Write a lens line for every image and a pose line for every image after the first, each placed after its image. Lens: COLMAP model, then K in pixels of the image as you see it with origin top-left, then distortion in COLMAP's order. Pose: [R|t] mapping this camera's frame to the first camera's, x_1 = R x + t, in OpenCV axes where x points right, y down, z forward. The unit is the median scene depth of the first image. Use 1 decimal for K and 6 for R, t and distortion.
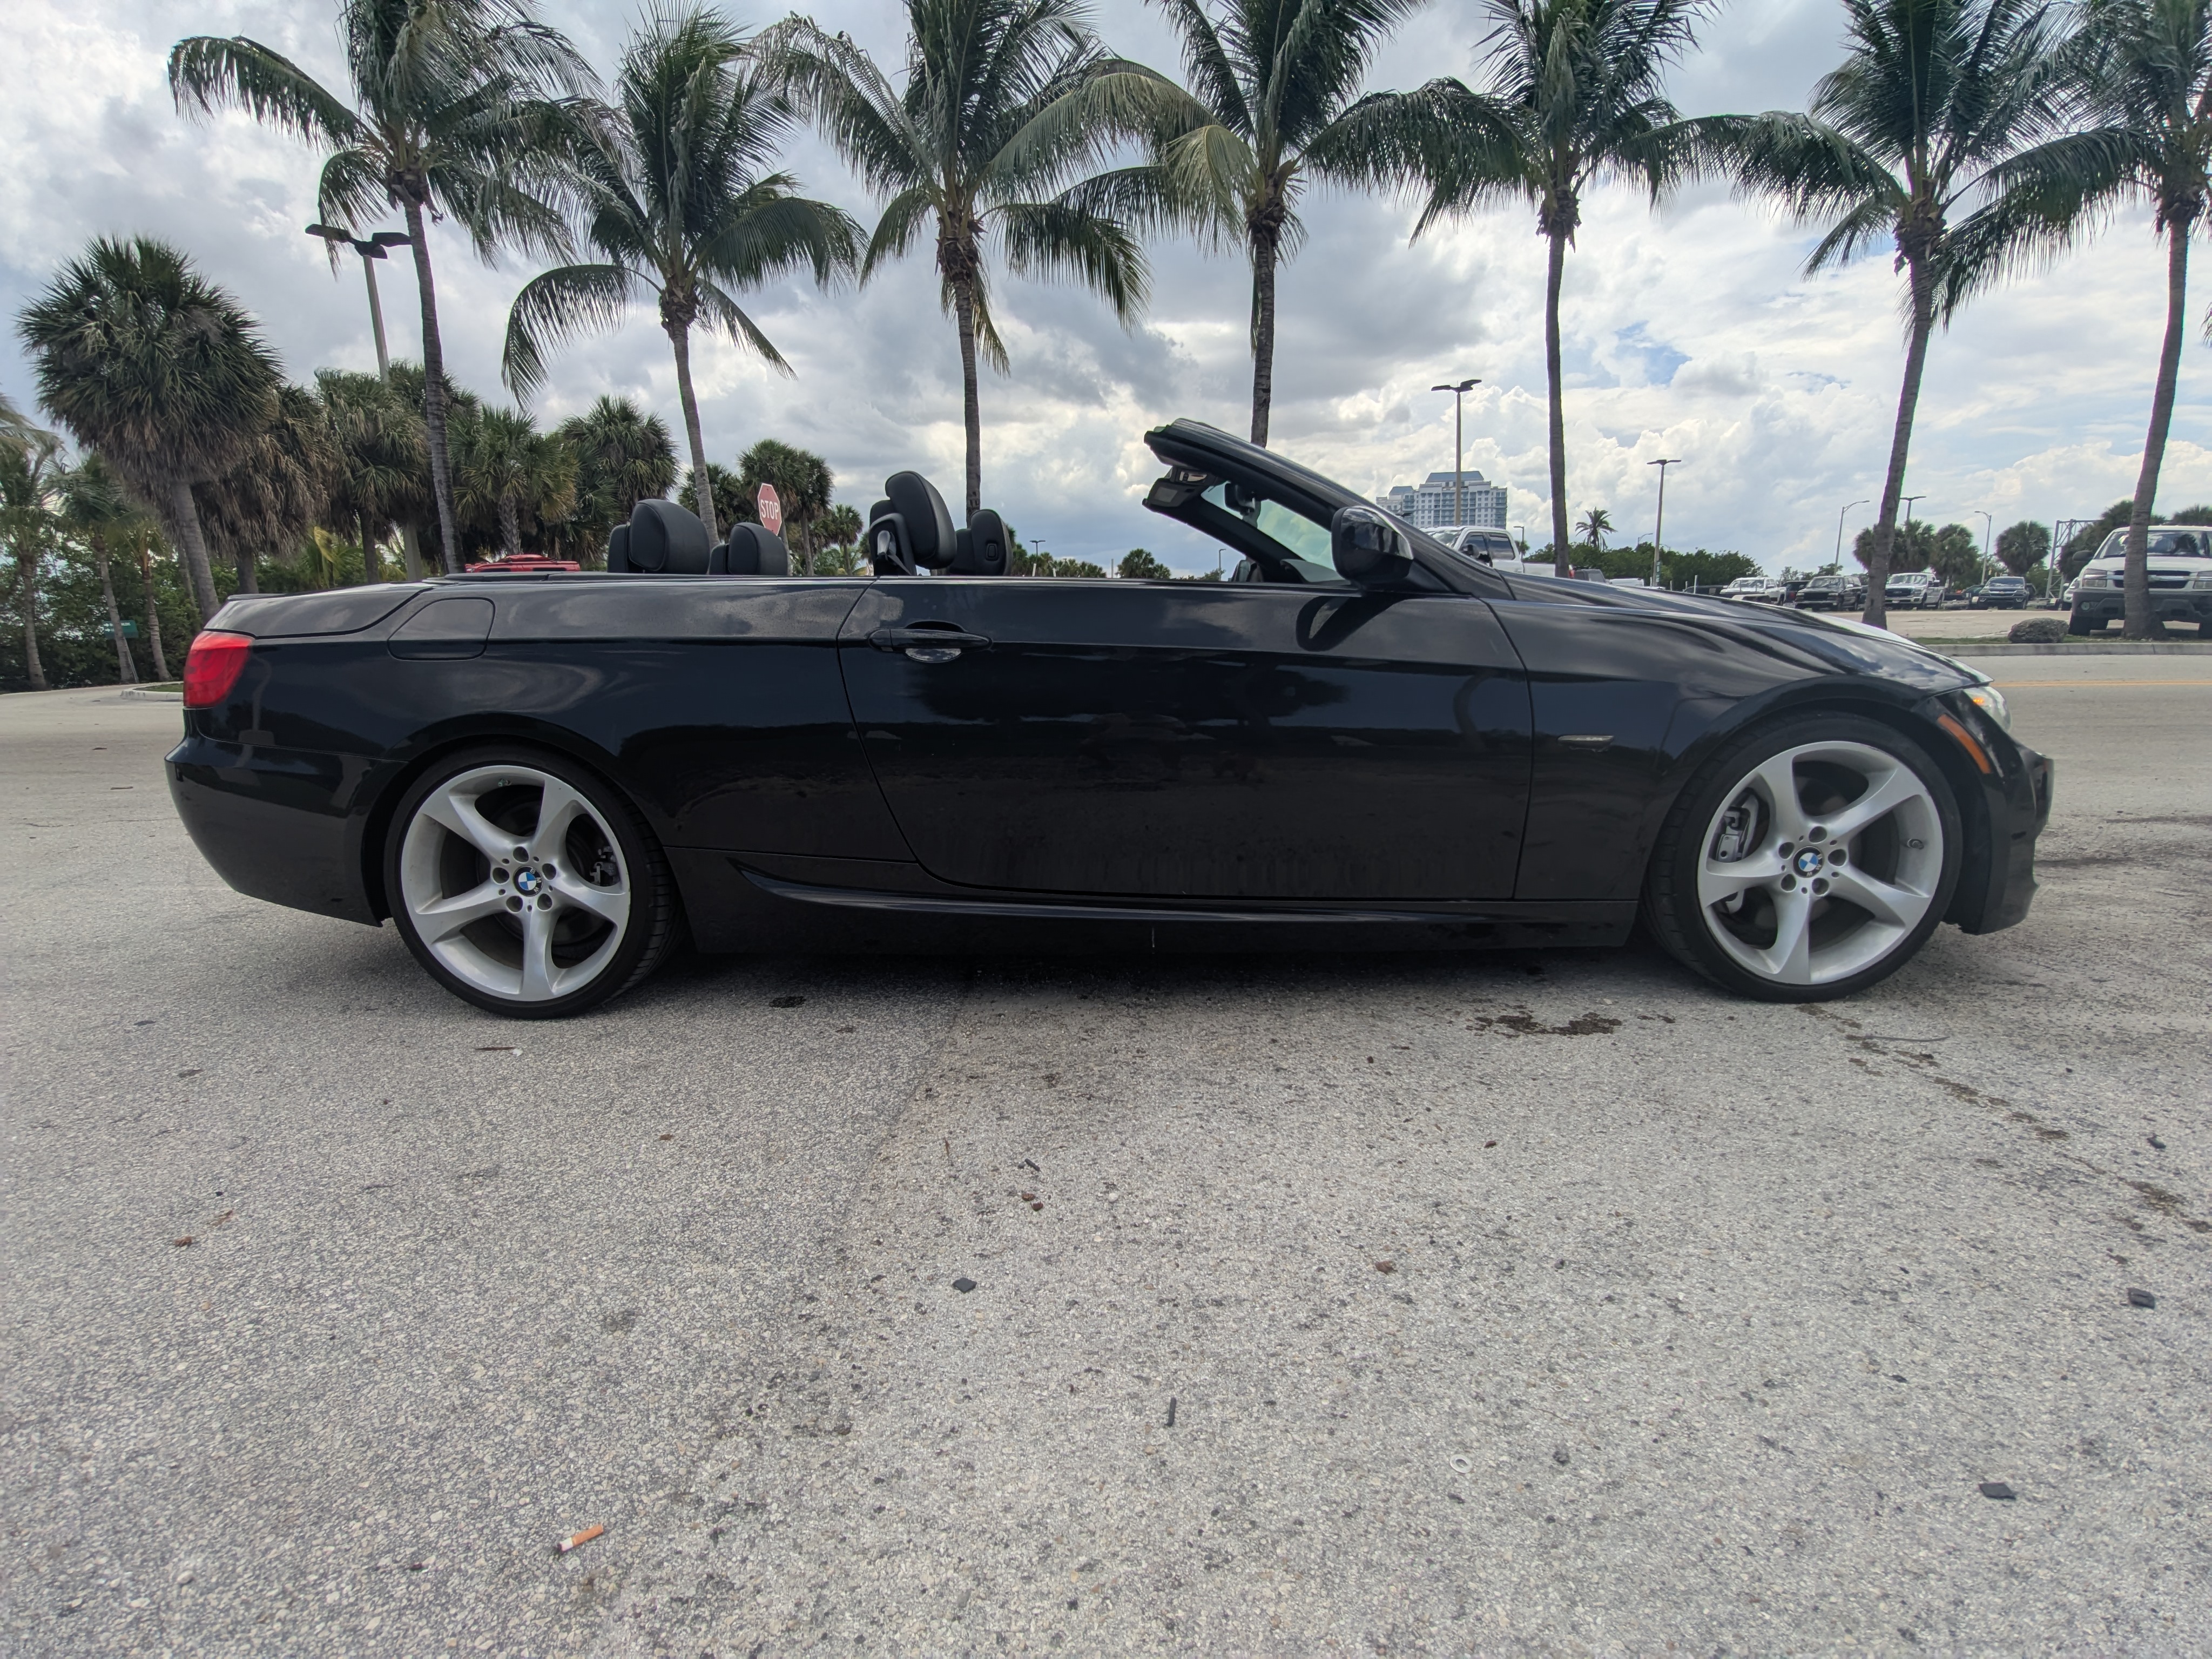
lens RADIAL K [[1027.2, 0, 1106.0], [0, 1027.2, 829.5], [0, 0, 1]] dist [-0.001562, -0.014266]
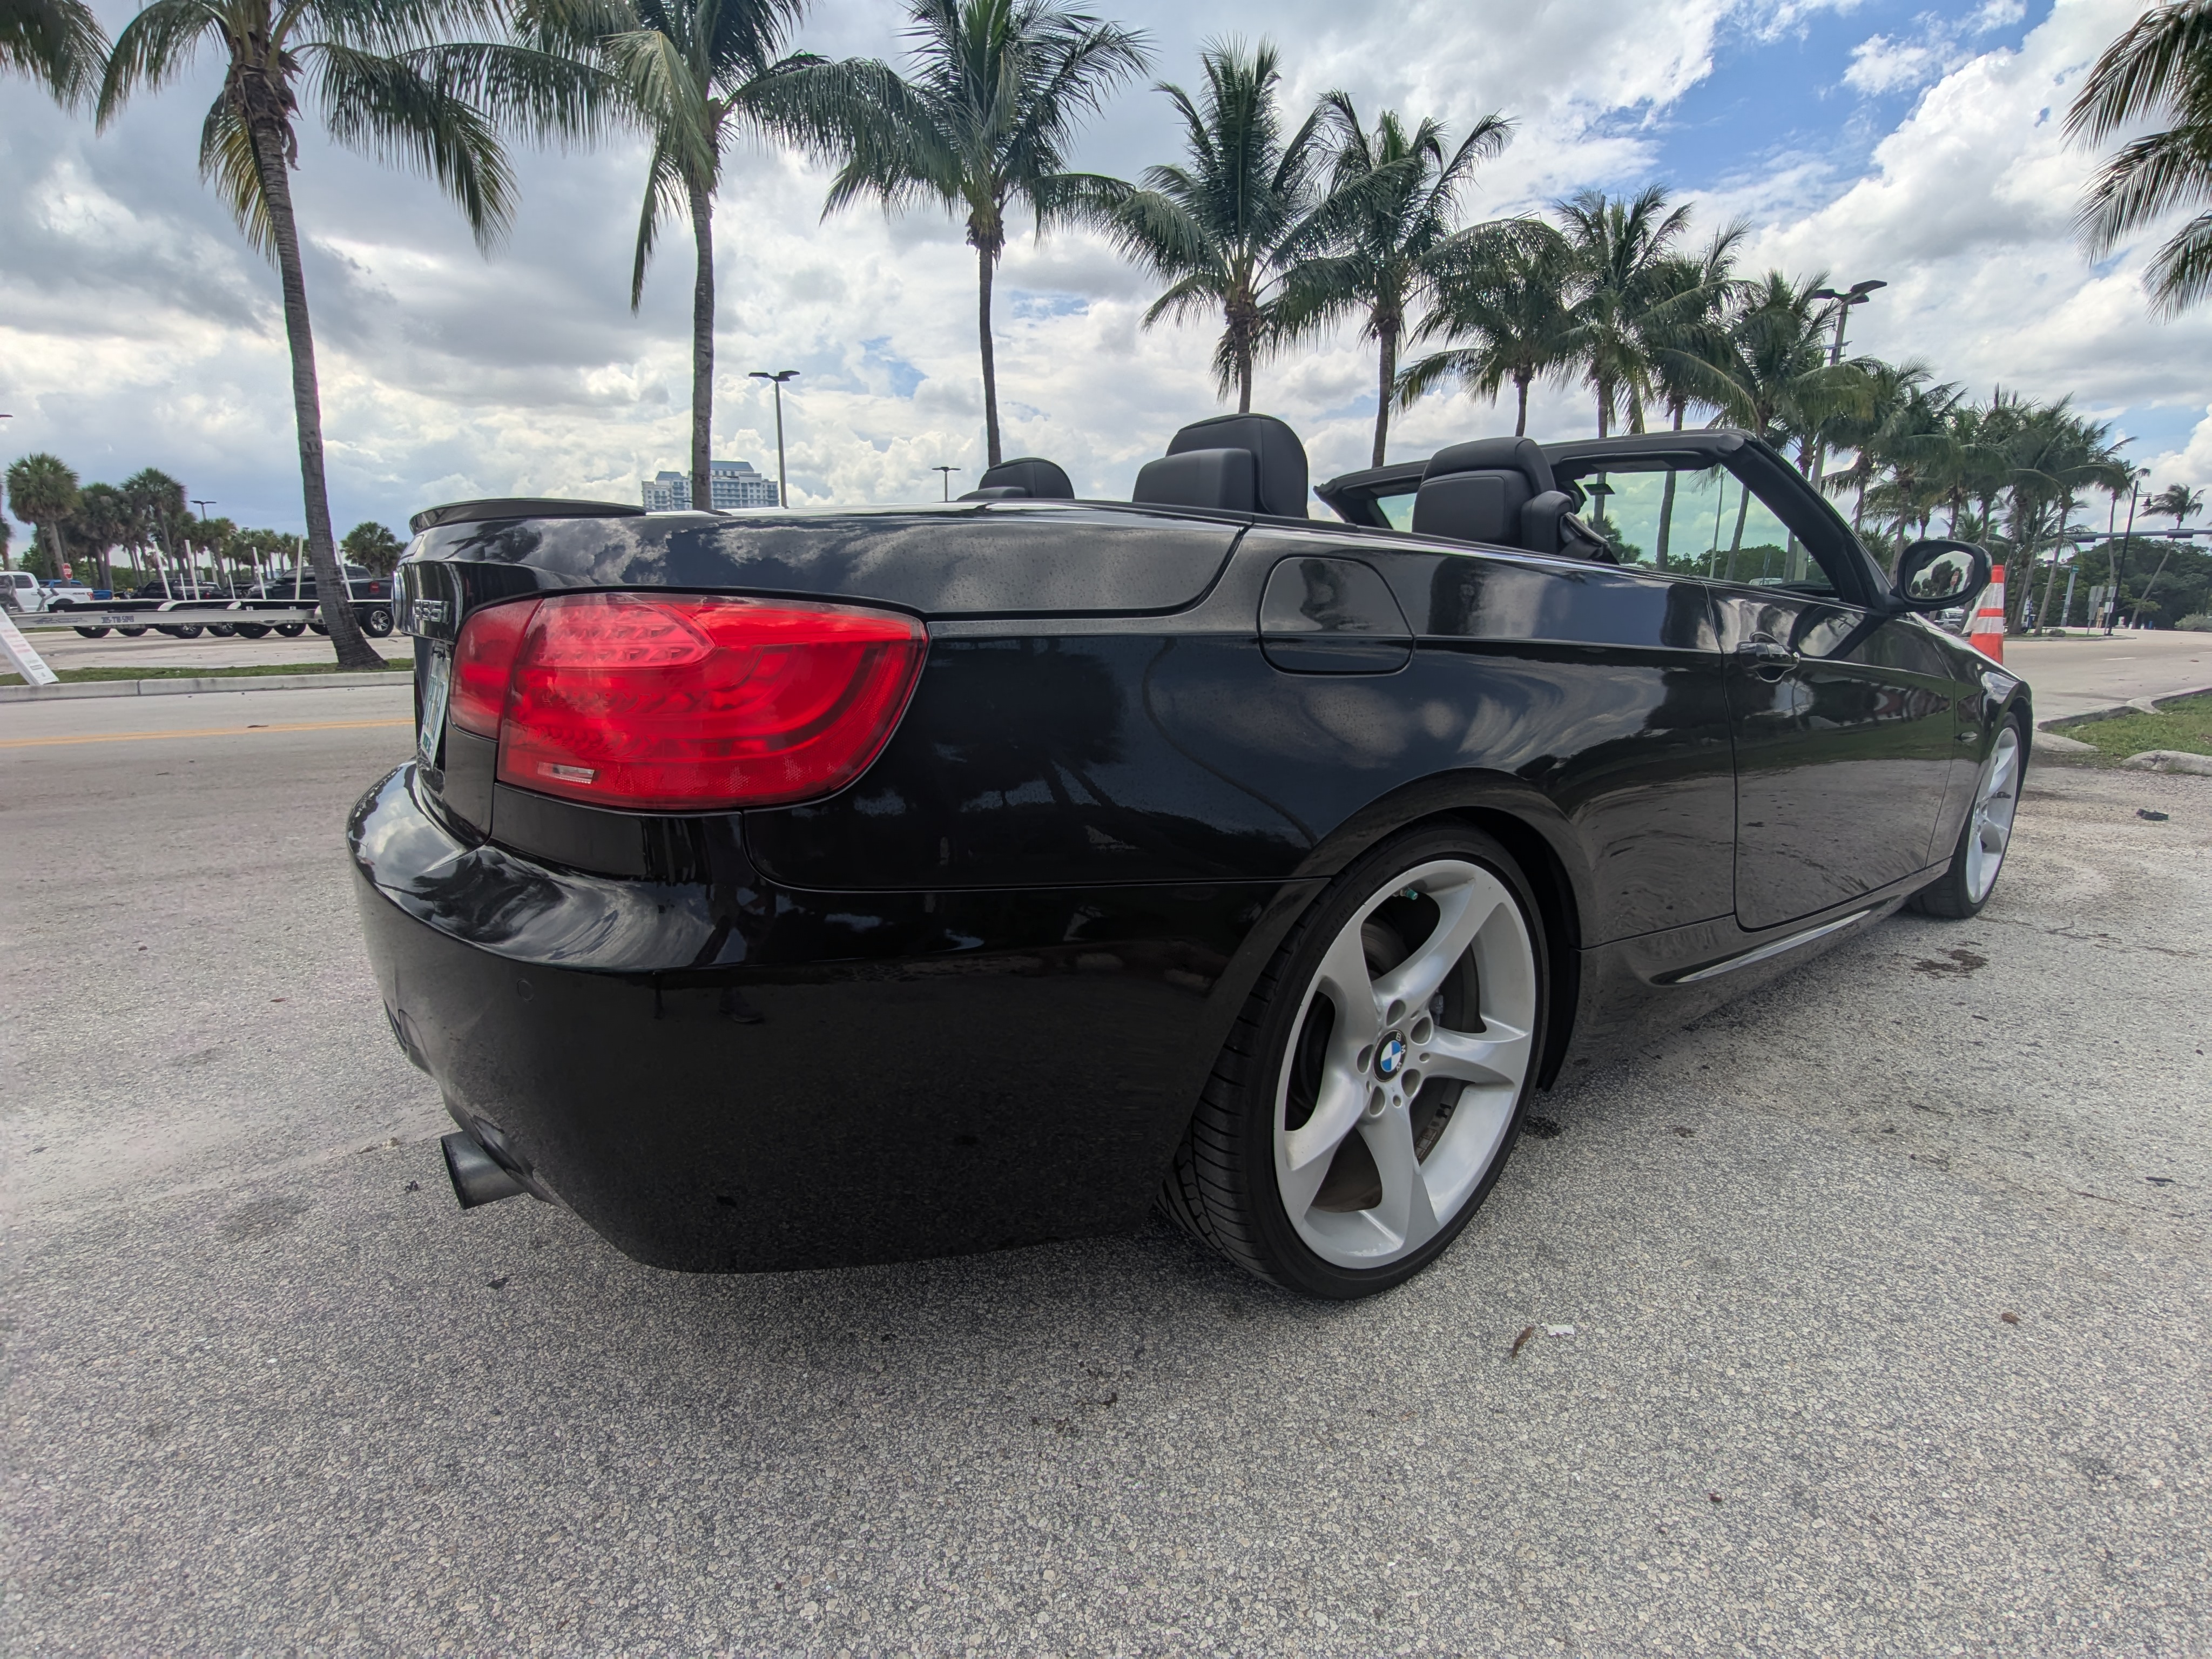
lens RADIAL K [[1036.2, 0, 1104.2], [0, 1036.2, 888.2], [0, 0, 1]] dist [-0.110284, 0.045414]
pose [[0.781369, -0.140797, 0.607979, -0.113716], [0.100285, 0.989885, 0.100354, -0.013270], [-0.615959, -0.017442, 0.787585, 0.069743]]
